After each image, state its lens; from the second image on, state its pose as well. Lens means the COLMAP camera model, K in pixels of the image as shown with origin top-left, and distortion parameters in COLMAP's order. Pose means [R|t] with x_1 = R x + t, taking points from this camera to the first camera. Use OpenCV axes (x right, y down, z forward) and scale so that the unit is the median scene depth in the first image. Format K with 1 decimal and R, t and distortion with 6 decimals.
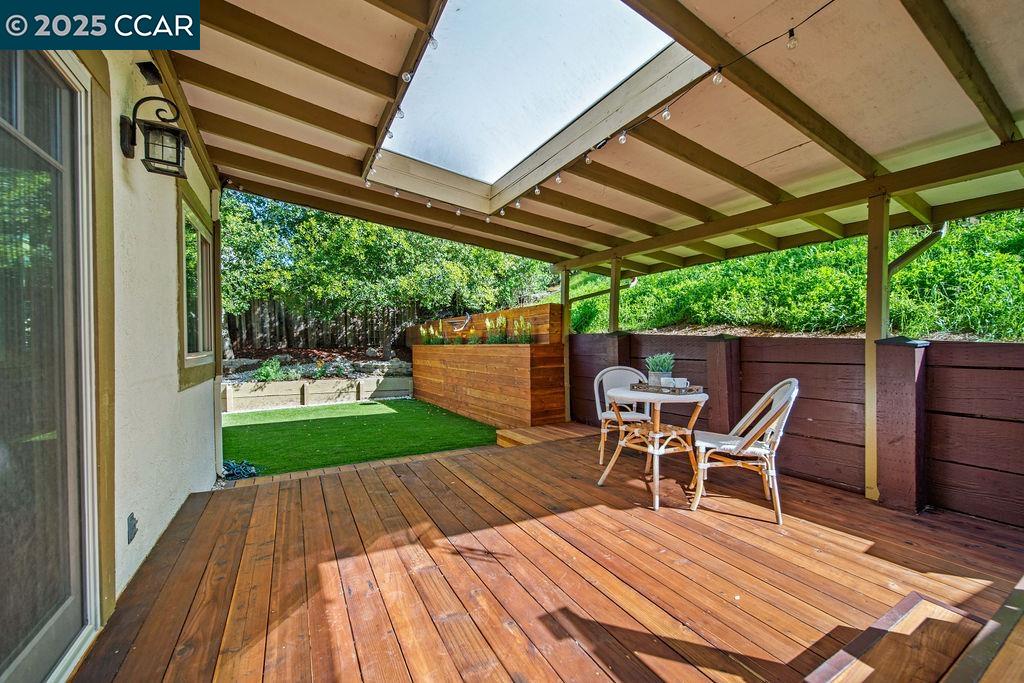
lens RADIAL K [[386.6, 0, 510.9], [0, 386.6, 348.2], [0, 0, 1]] dist [-0.000037, -0.000958]
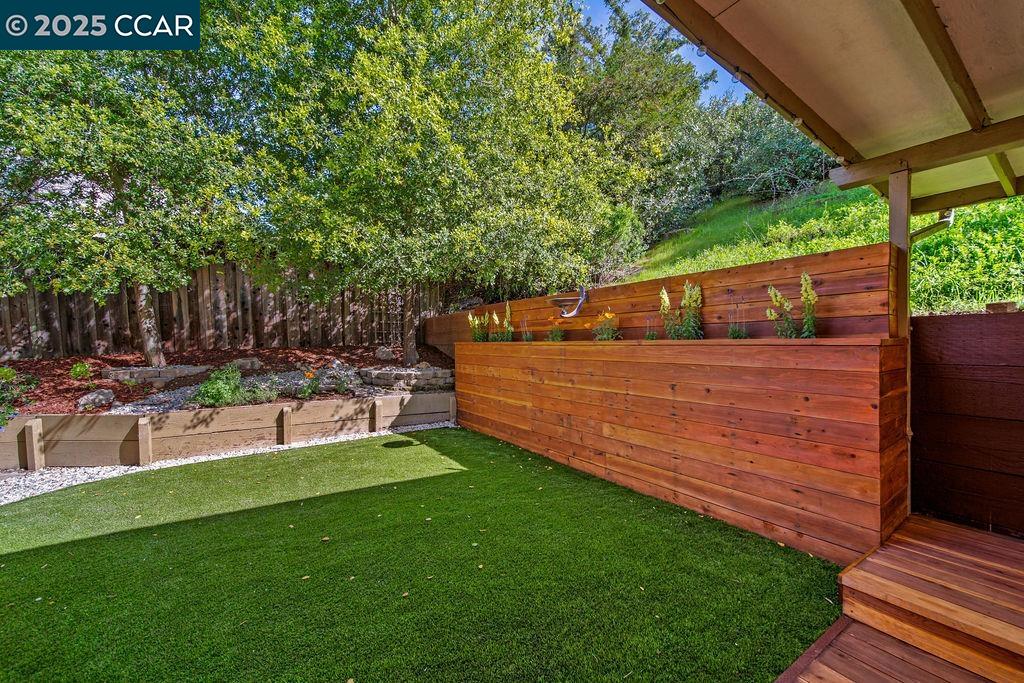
lens RADIAL K [[386.6, 0, 511.1], [0, 386.6, 340.1], [0, 0, 1]] dist [-0.000037, -0.000958]
pose [[0.998443, -0.005113, 0.055547, -0.208640], [0.005847, 0.999898, -0.013058, -0.003685], [-0.055474, 0.013362, 0.998371, 0.370102]]
